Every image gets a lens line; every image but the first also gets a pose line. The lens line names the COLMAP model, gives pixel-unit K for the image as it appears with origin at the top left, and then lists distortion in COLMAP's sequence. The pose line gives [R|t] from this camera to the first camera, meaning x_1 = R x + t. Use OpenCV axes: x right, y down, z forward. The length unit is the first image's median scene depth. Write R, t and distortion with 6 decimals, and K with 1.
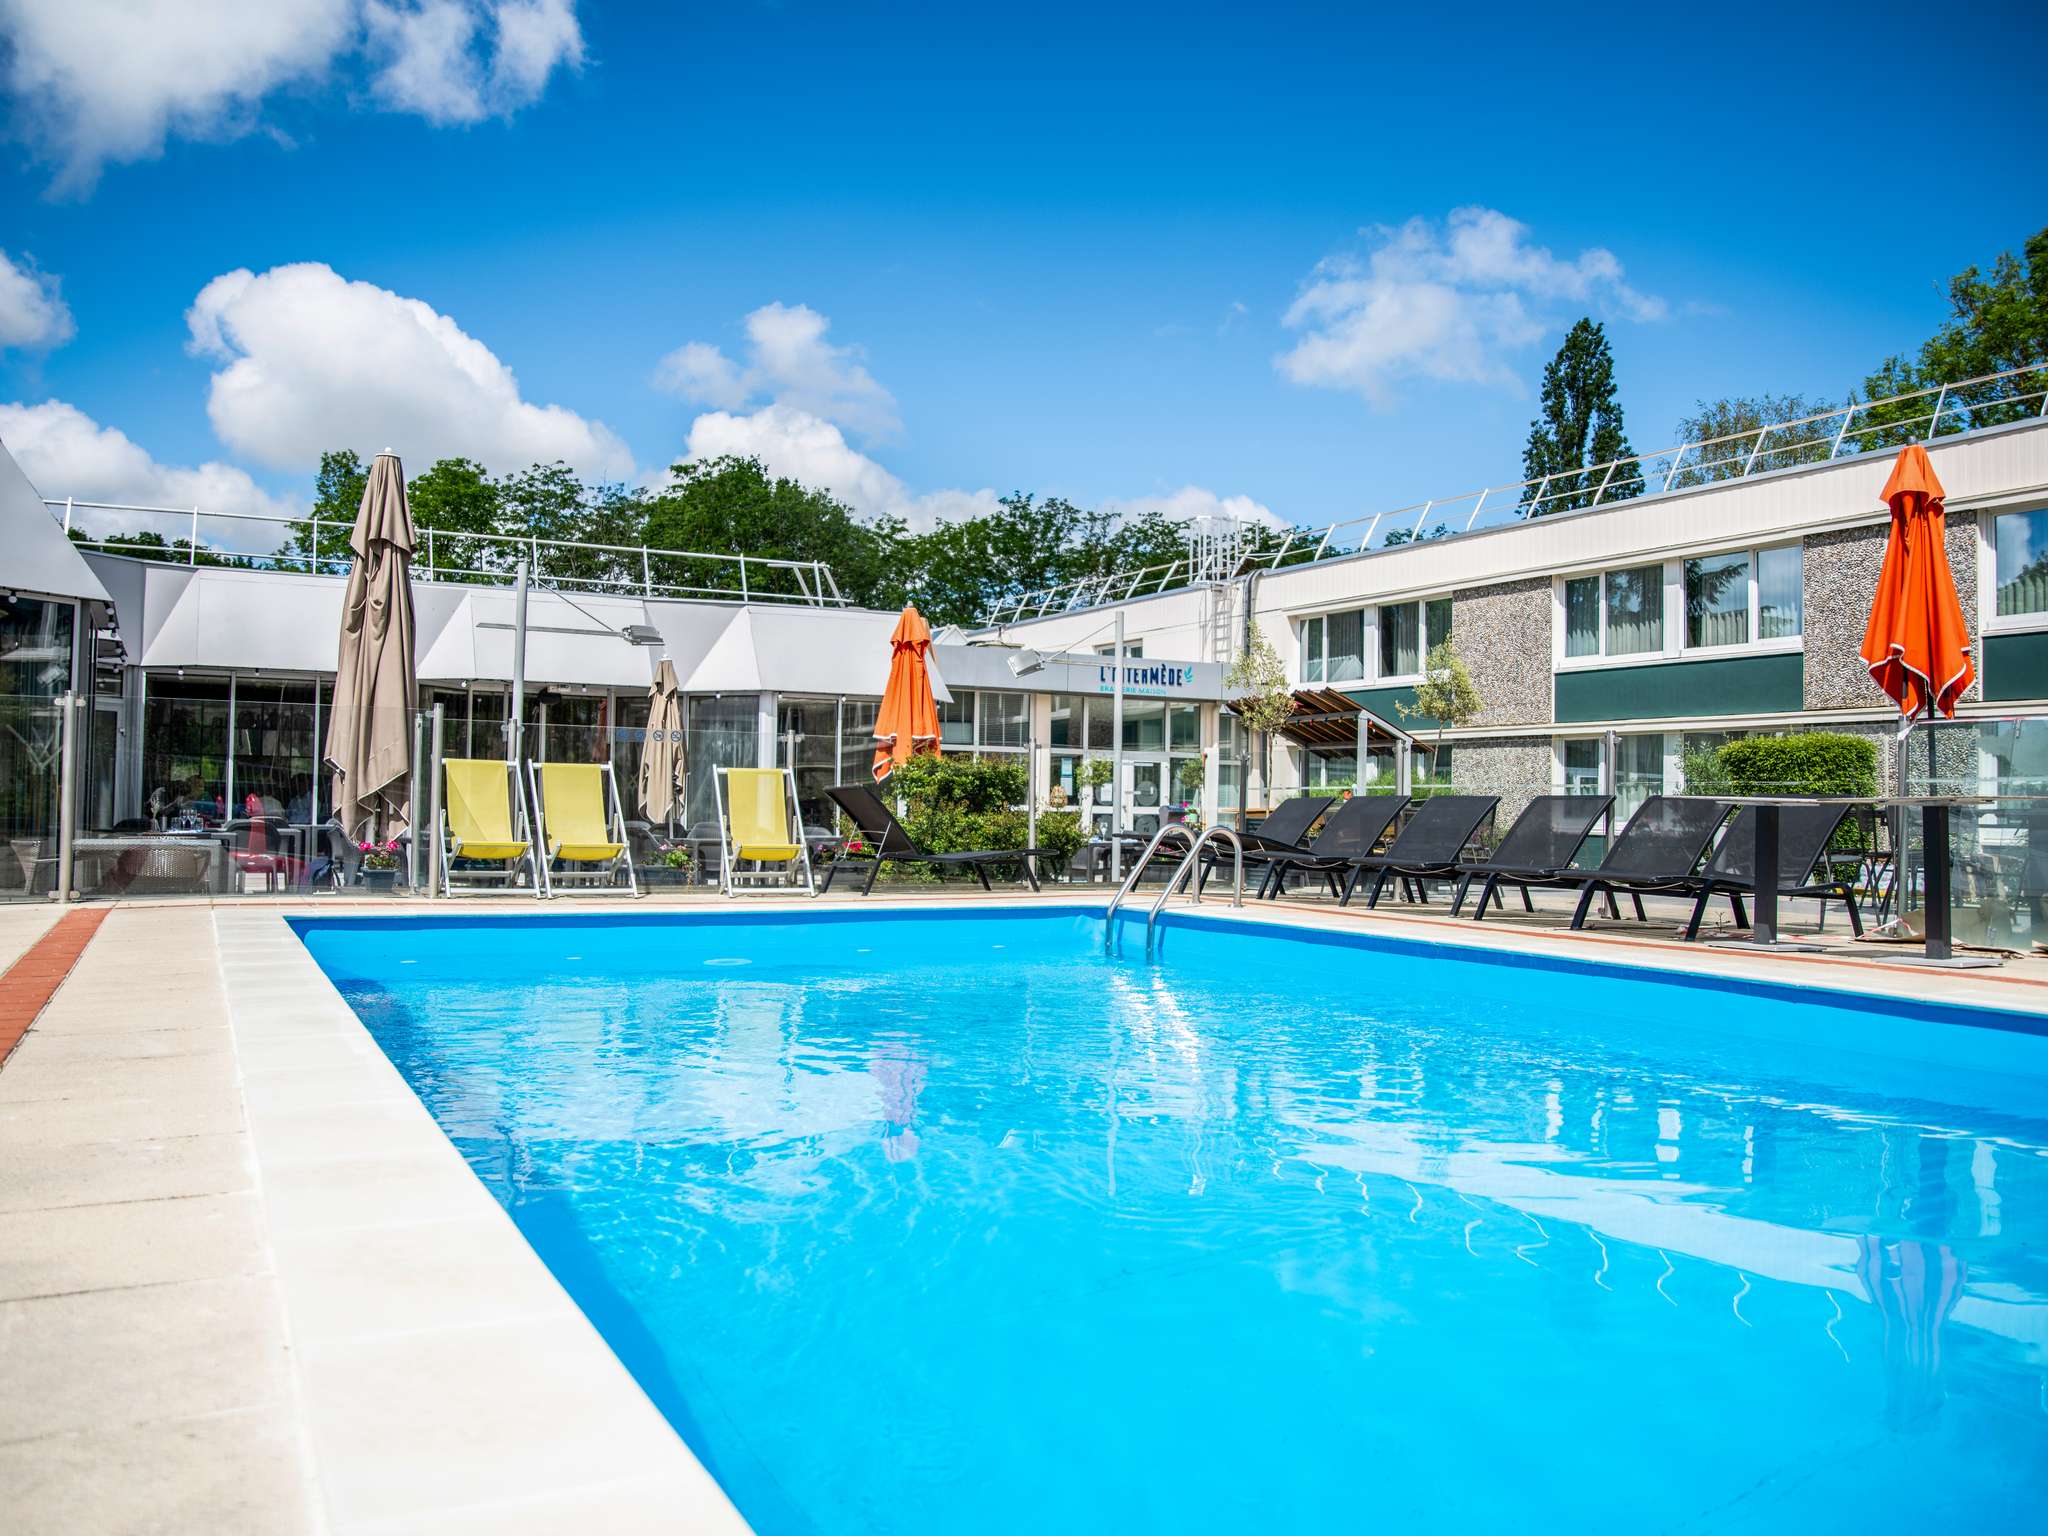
lens RADIAL K [[1609.3, 0, 1021.8], [0, 1609.3, 769.2], [0, 0, 1]] dist [-0.051236, -0.001689]
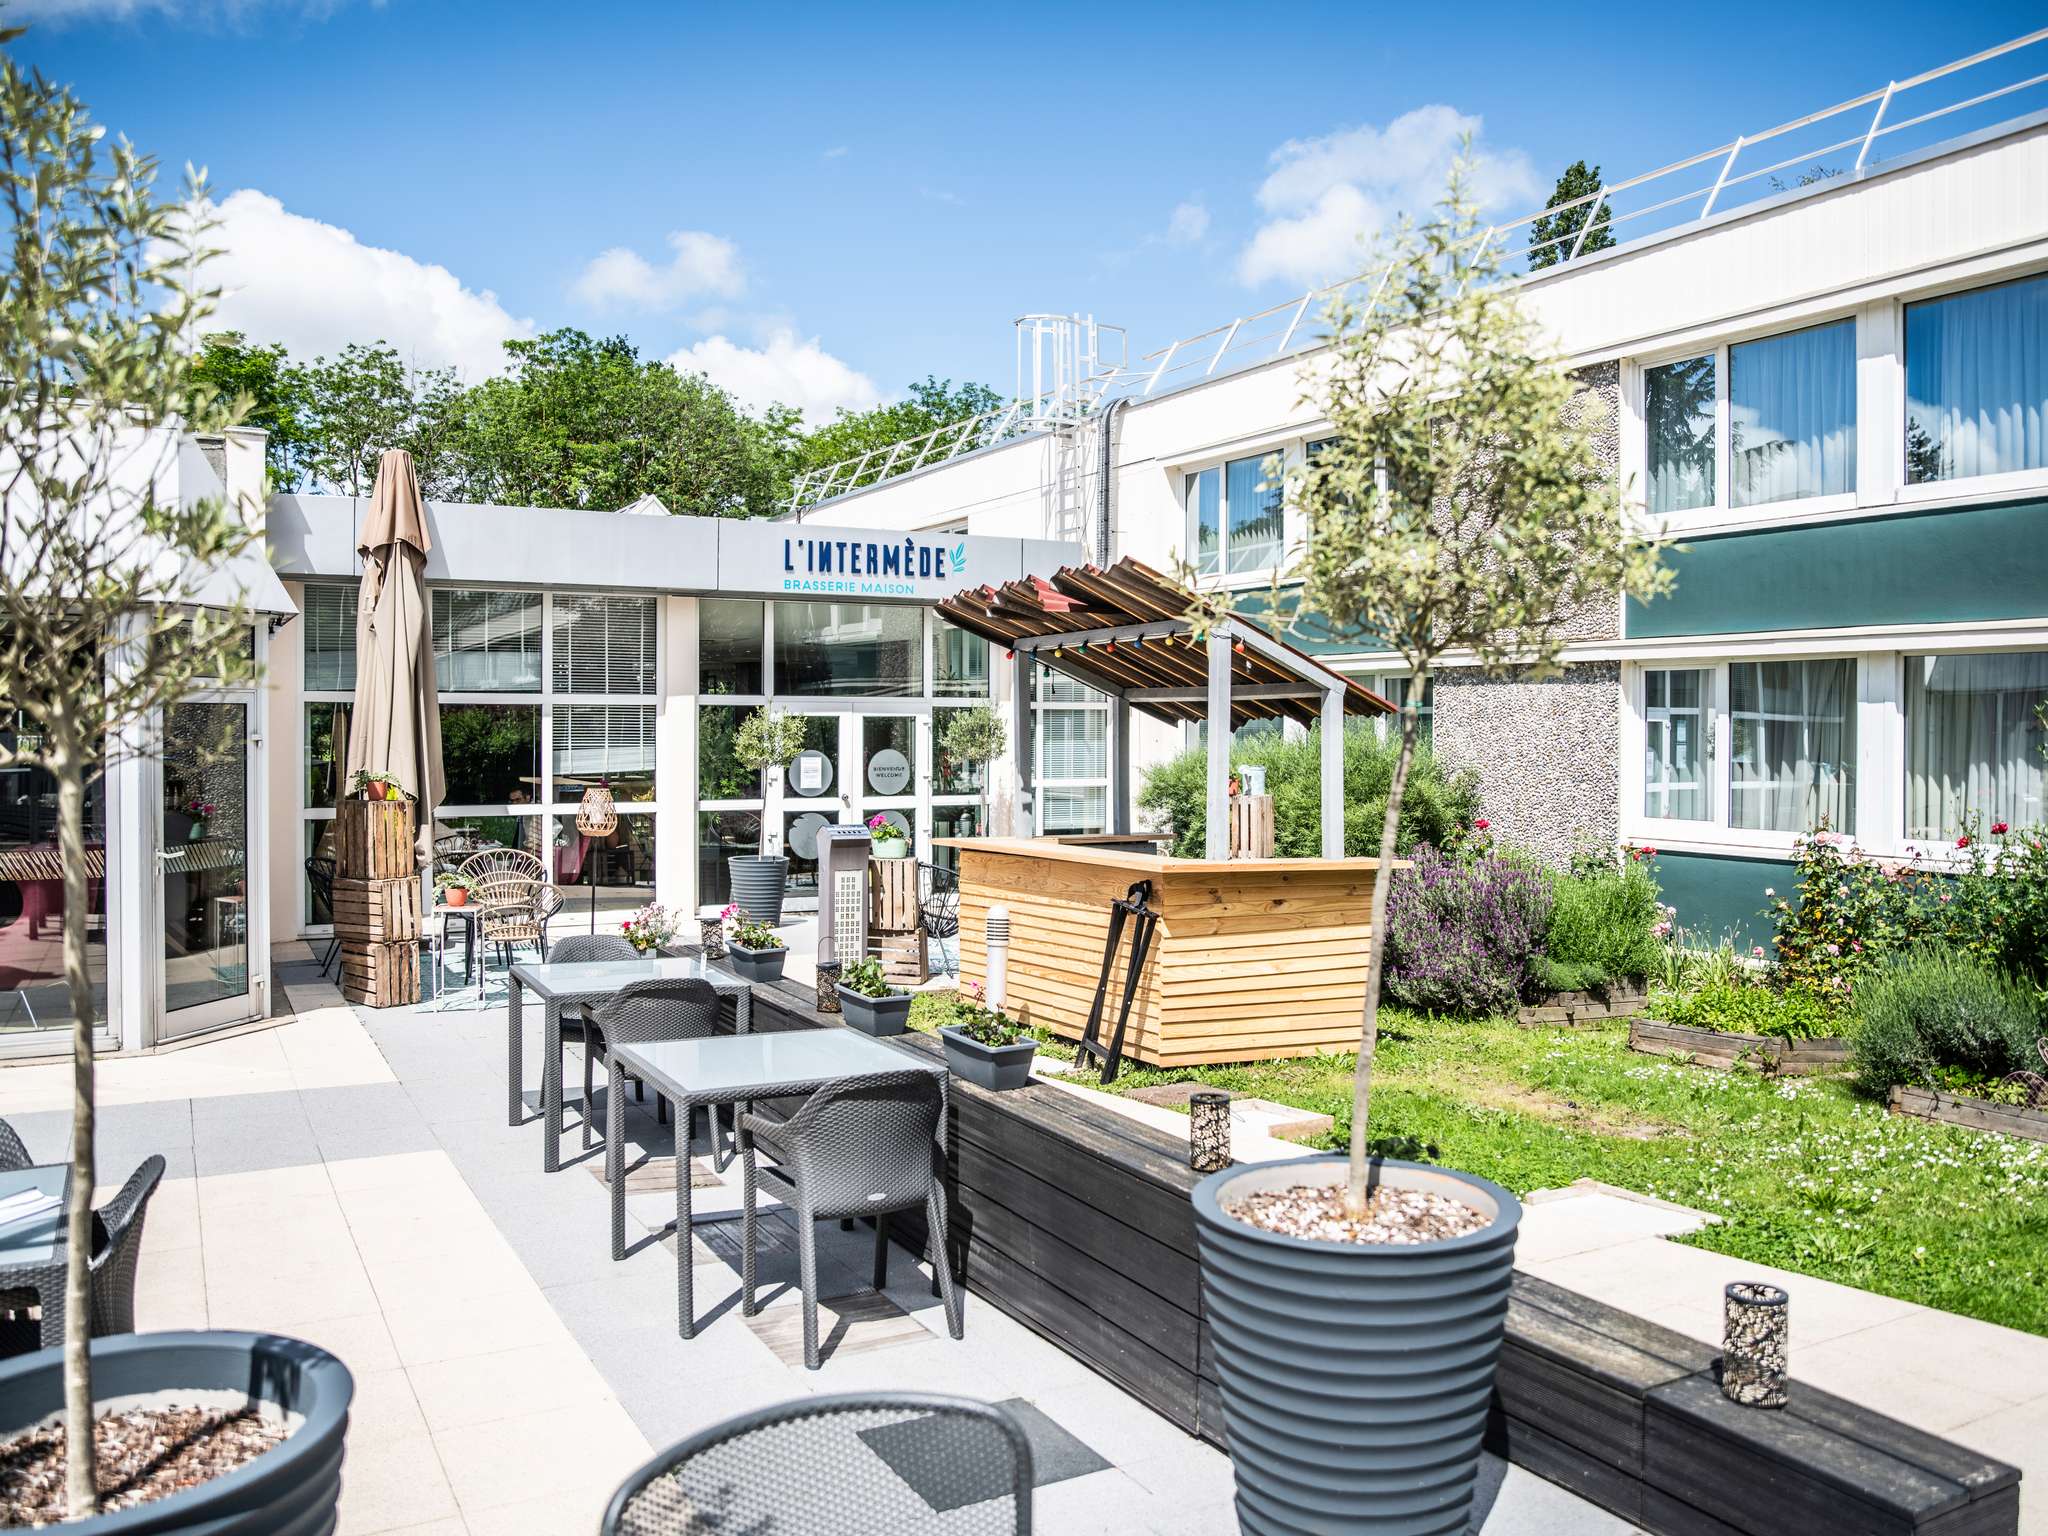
lens RADIAL K [[1609.3, 0, 1026.6], [0, 1609.3, 761.5], [0, 0, 1]] dist [-0.051236, -0.001689]
pose [[0.999733, -0.014017, 0.018387, 0.105261], [0.013138, 0.998803, 0.047112, -0.013137], [-0.019025, -0.046858, 0.998720, 0.401809]]
